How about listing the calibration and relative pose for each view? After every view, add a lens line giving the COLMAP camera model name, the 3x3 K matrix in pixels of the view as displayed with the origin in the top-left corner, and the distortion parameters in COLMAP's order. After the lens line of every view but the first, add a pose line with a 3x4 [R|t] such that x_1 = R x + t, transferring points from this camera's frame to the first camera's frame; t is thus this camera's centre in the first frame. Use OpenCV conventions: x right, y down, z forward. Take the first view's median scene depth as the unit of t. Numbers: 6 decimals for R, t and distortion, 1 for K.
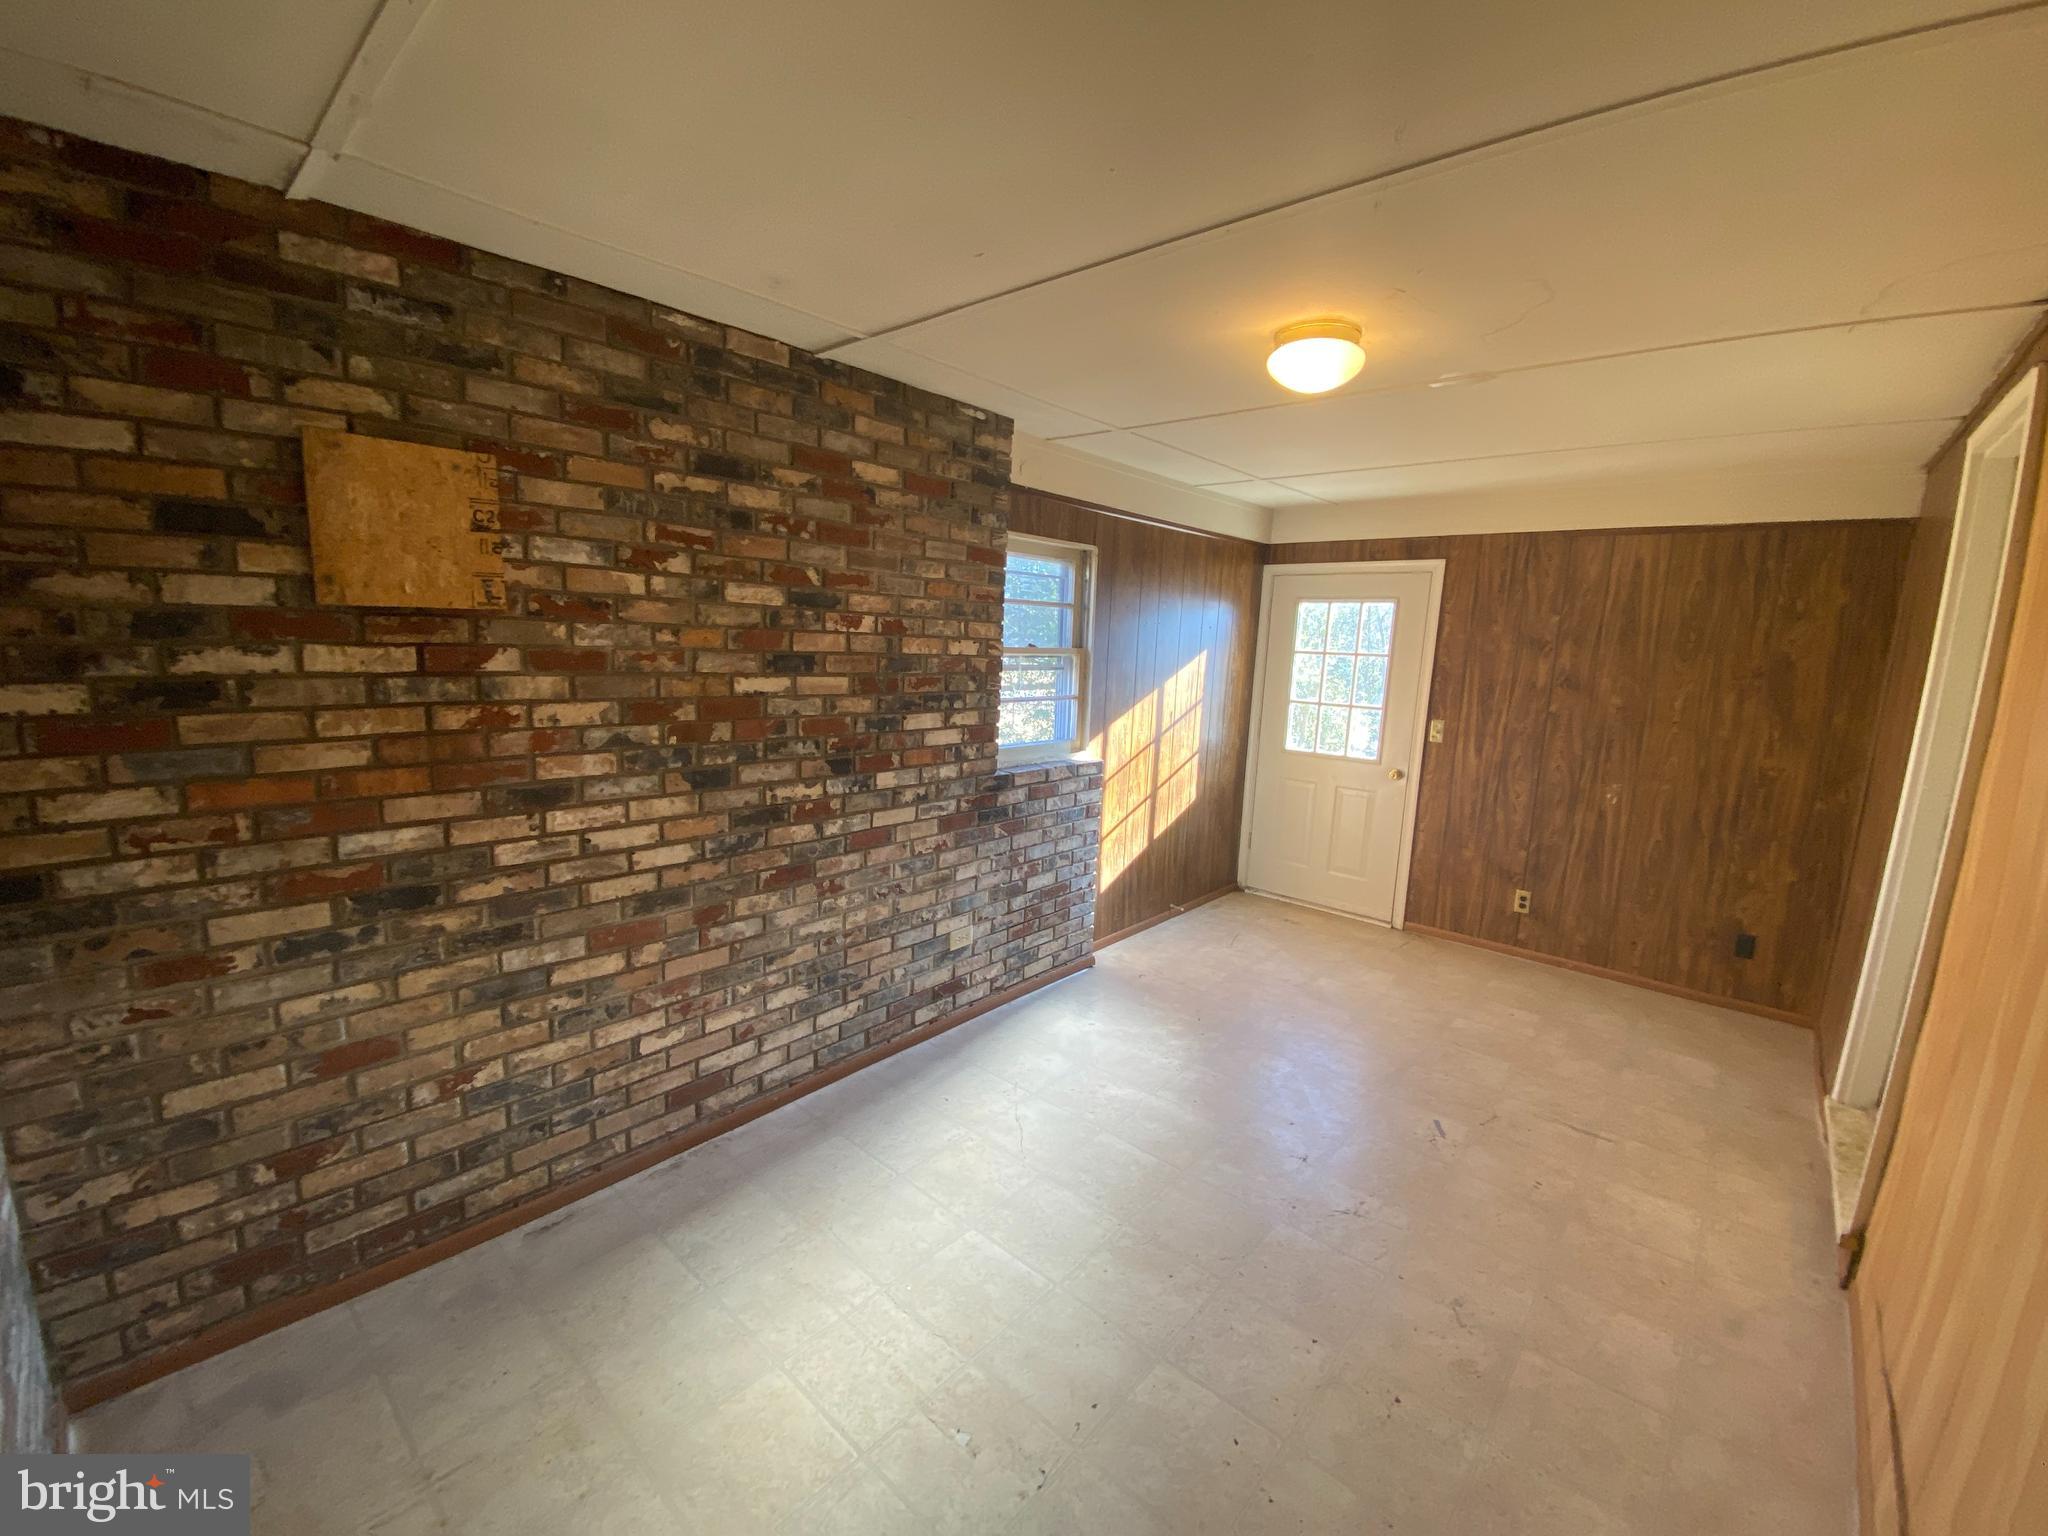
lens RADIAL K [[833.3, 0, 1024.9], [0, 833.3, 770.2], [0, 0, 1]] dist [0.052964, -0.036216]
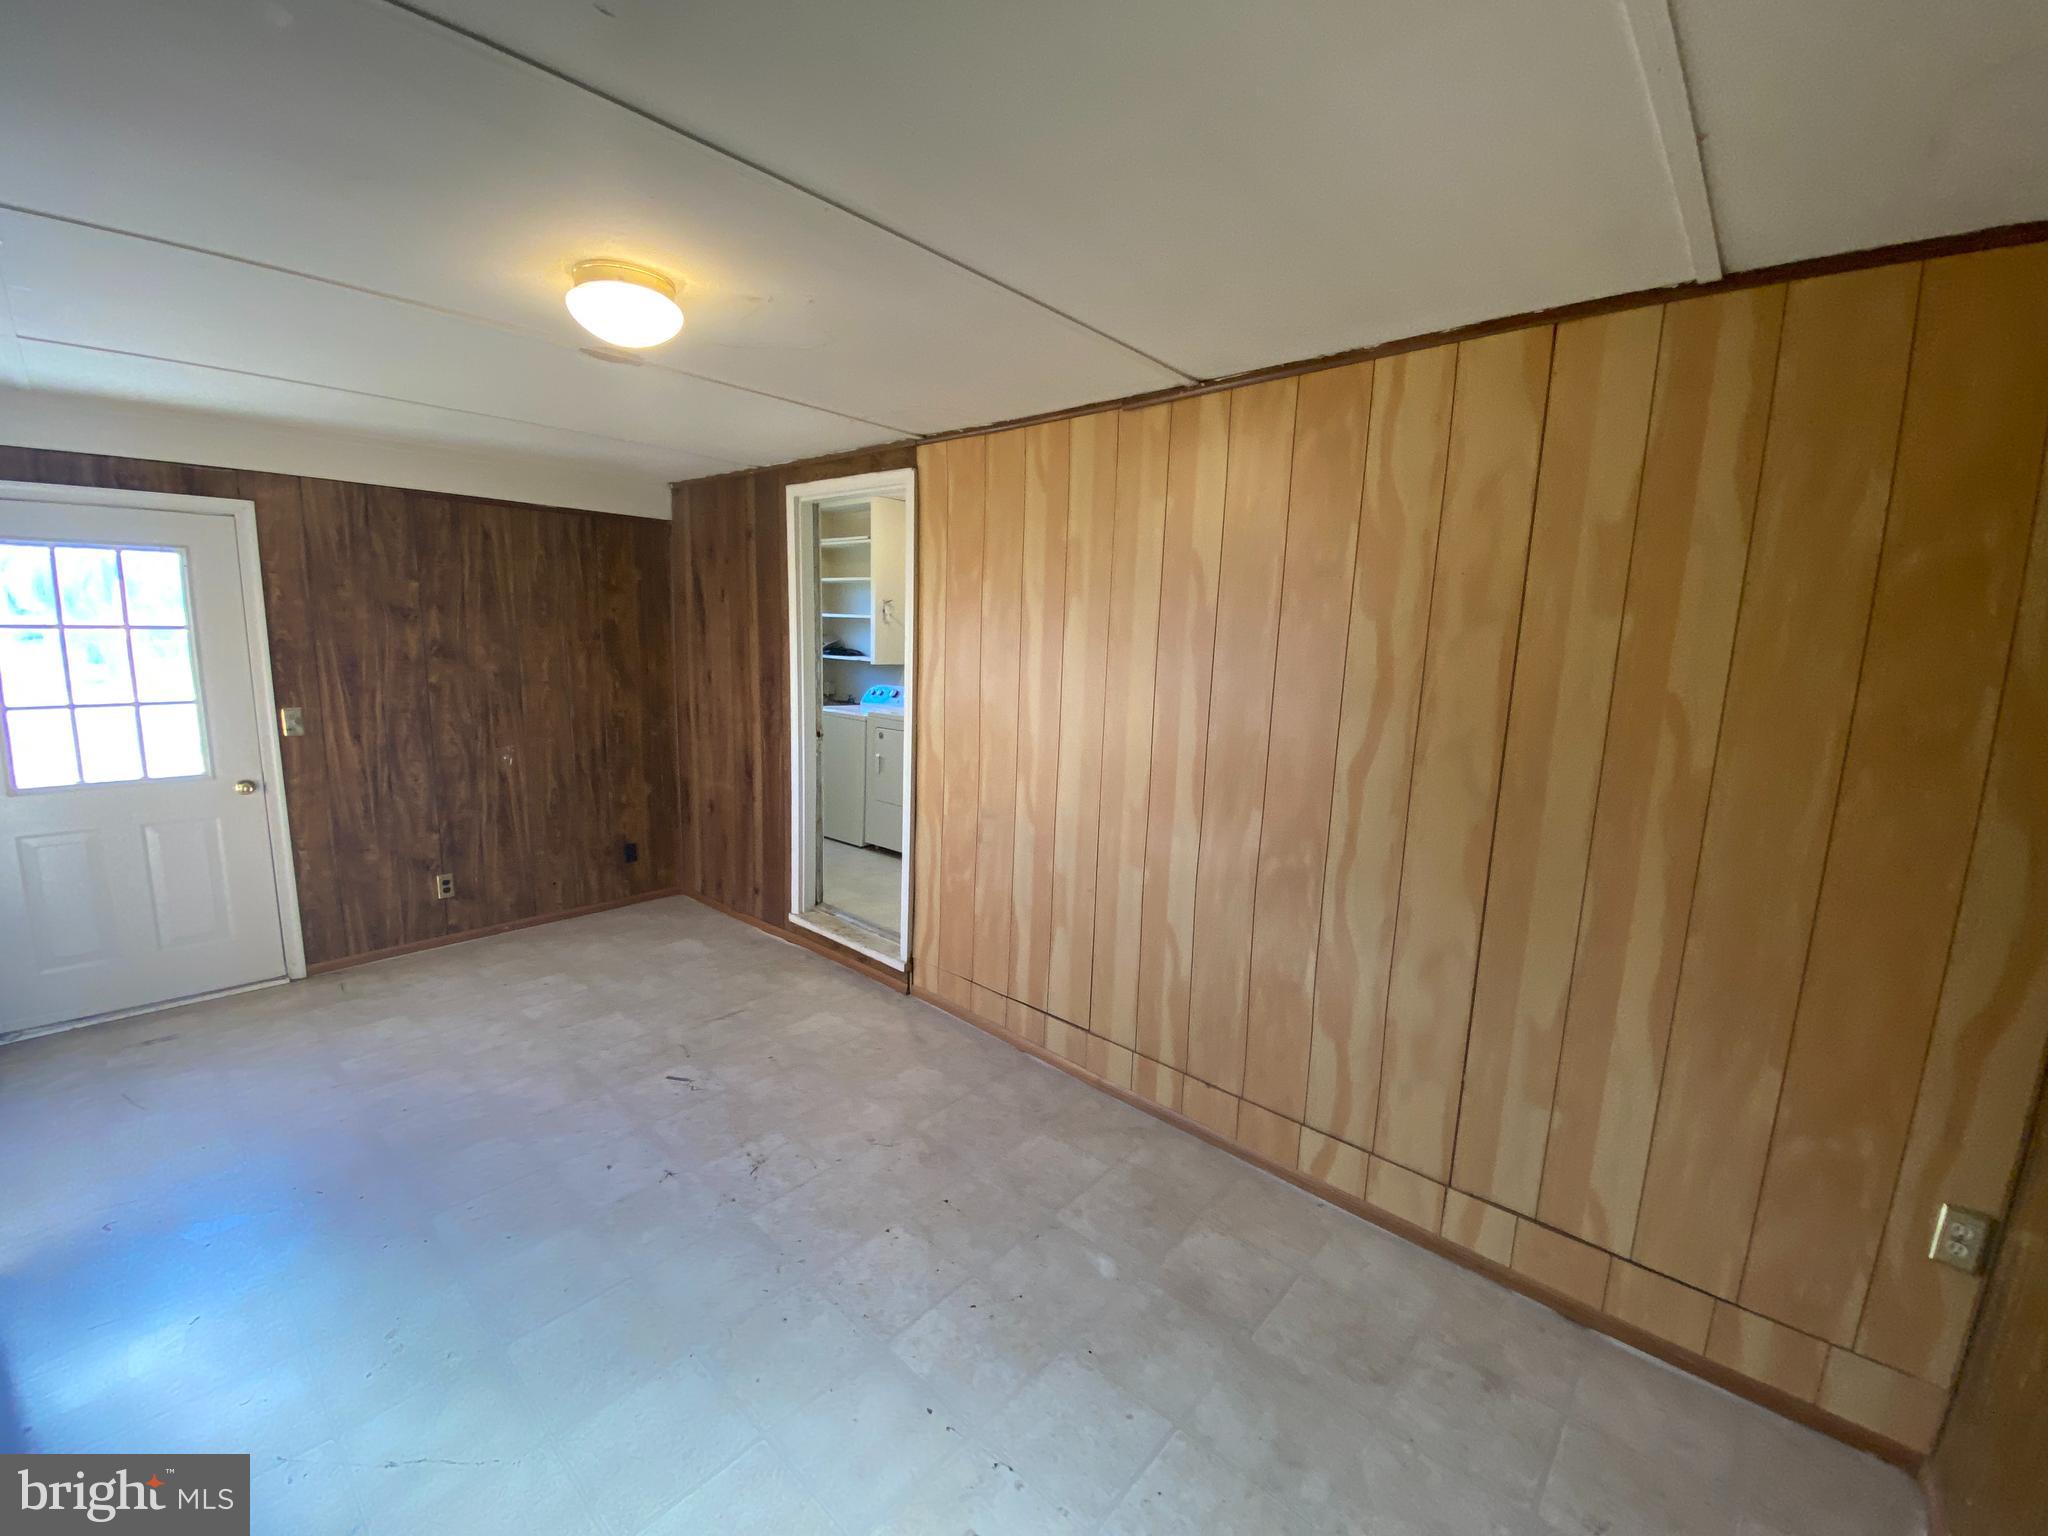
lens RADIAL K [[833.3, 0, 1024.9], [0, 833.3, 770.2], [0, 0, 1]] dist [0.052964, -0.036216]
pose [[0.015245, -0.198902, 0.979901, -0.420486], [0.134527, 0.971512, 0.195107, -0.094087], [-0.990793, 0.128849, 0.041568, 0.421045]]
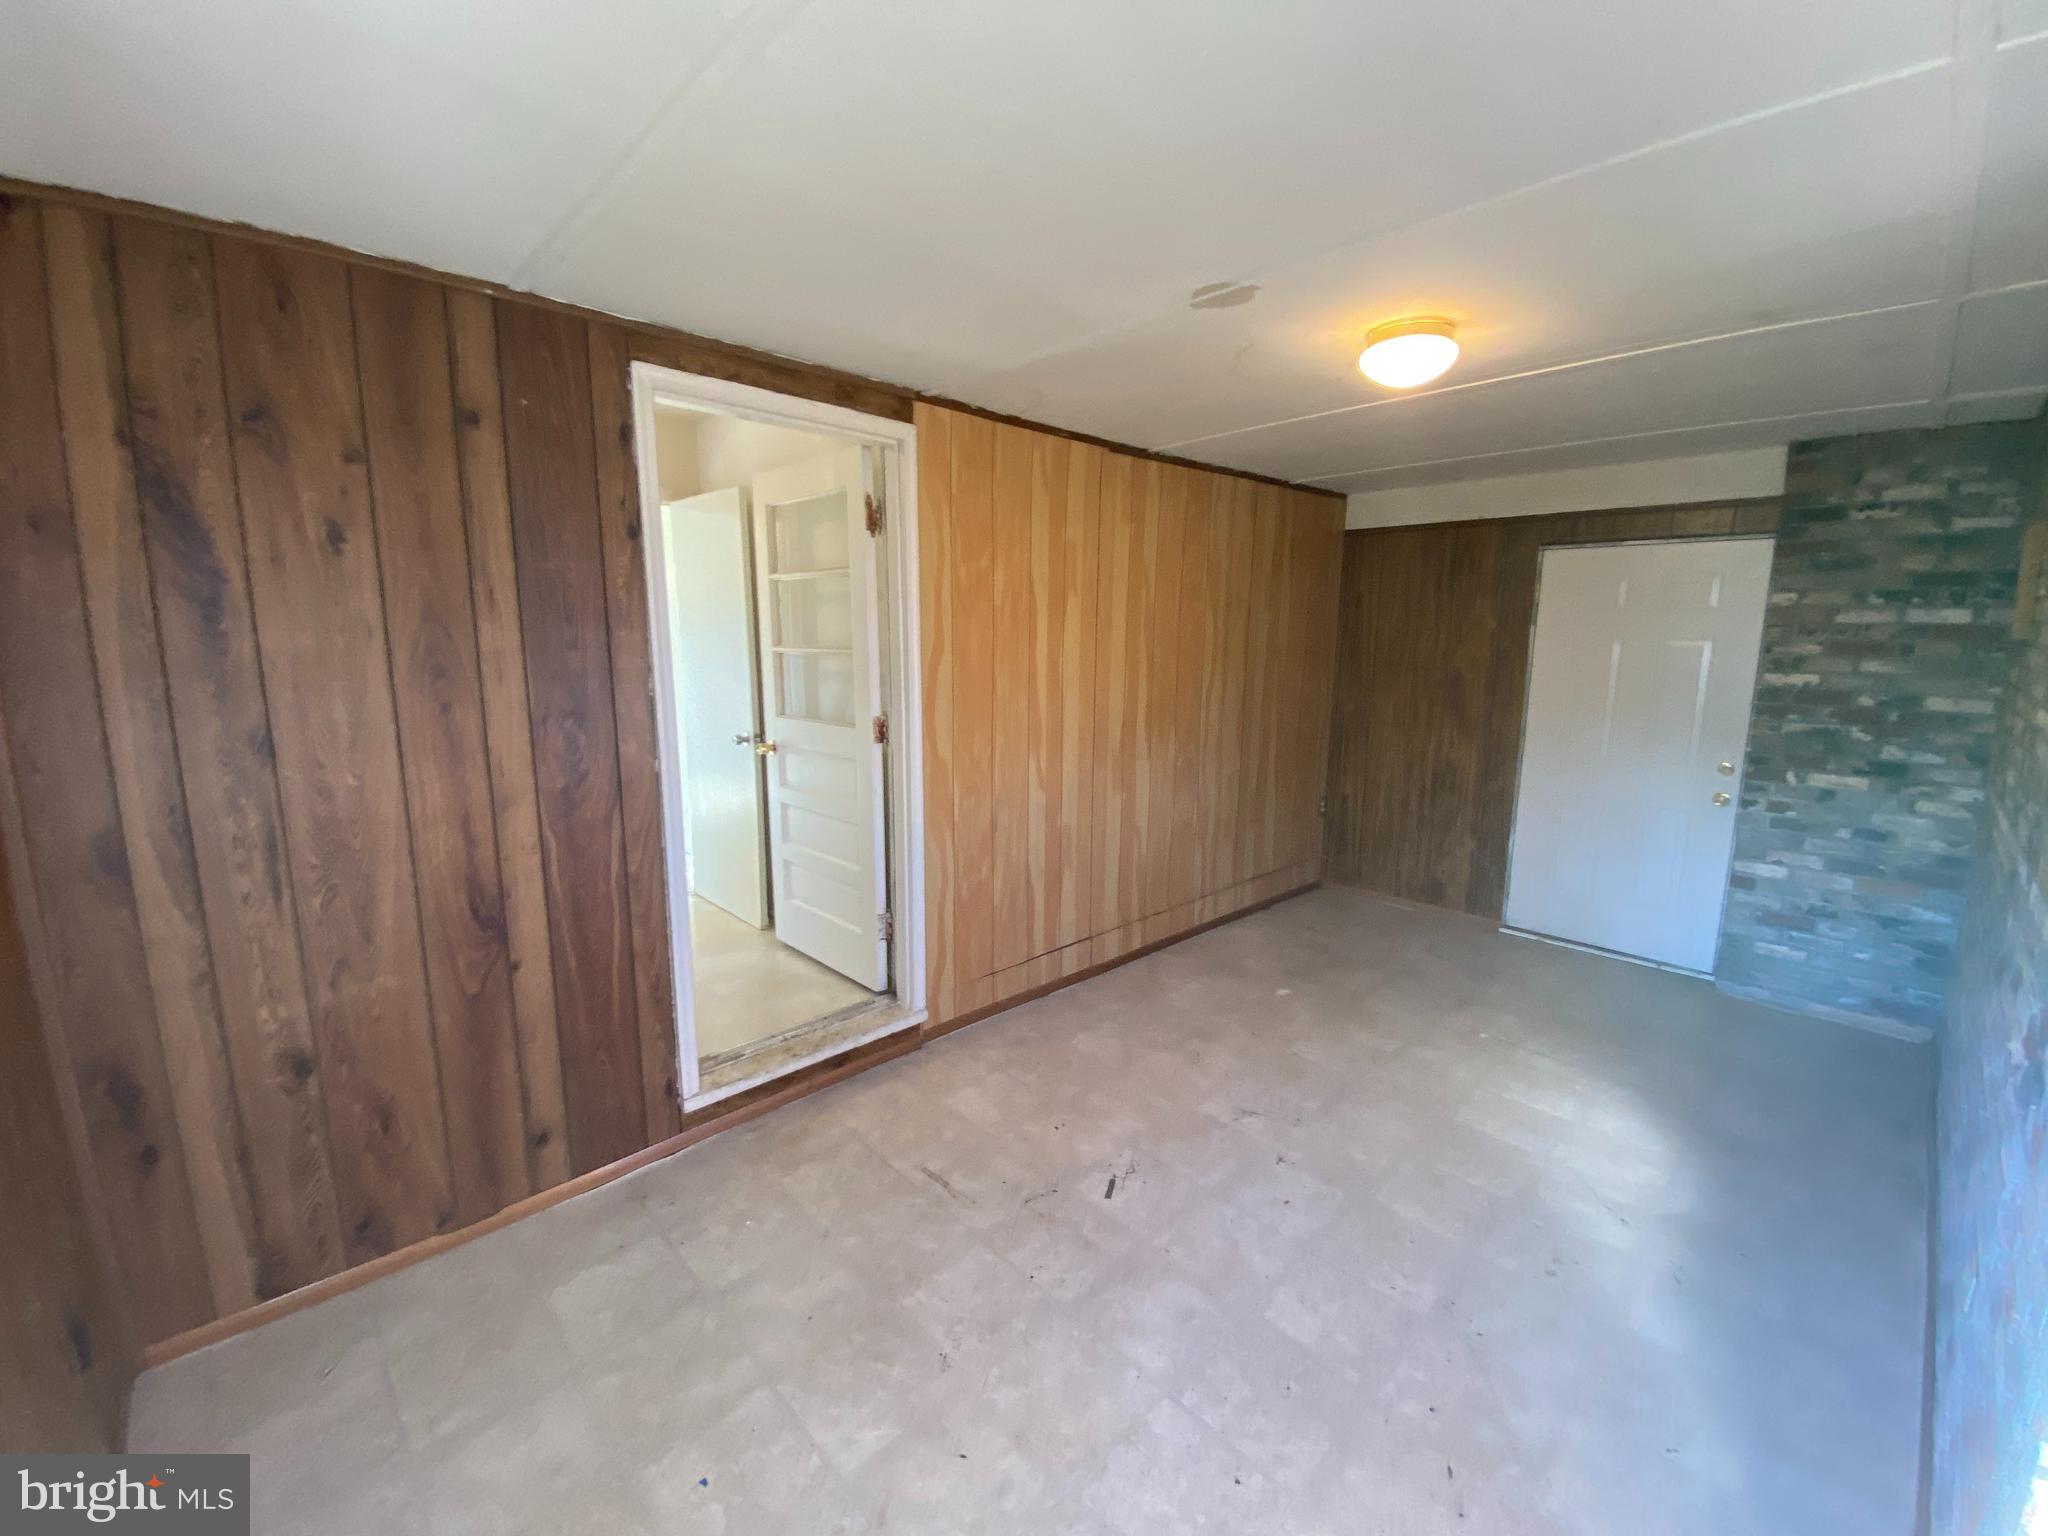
lens RADIAL K [[838.3, 0, 1021.3], [0, 838.3, 768.1], [0, 0, 1]] dist [0.030716, -0.022868]
pose [[-0.994771, -0.064762, 0.078969, 0.479589], [-0.035448, 0.944107, 0.327727, -0.230058], [-0.095779, 0.323214, -0.941467, 1.496328]]
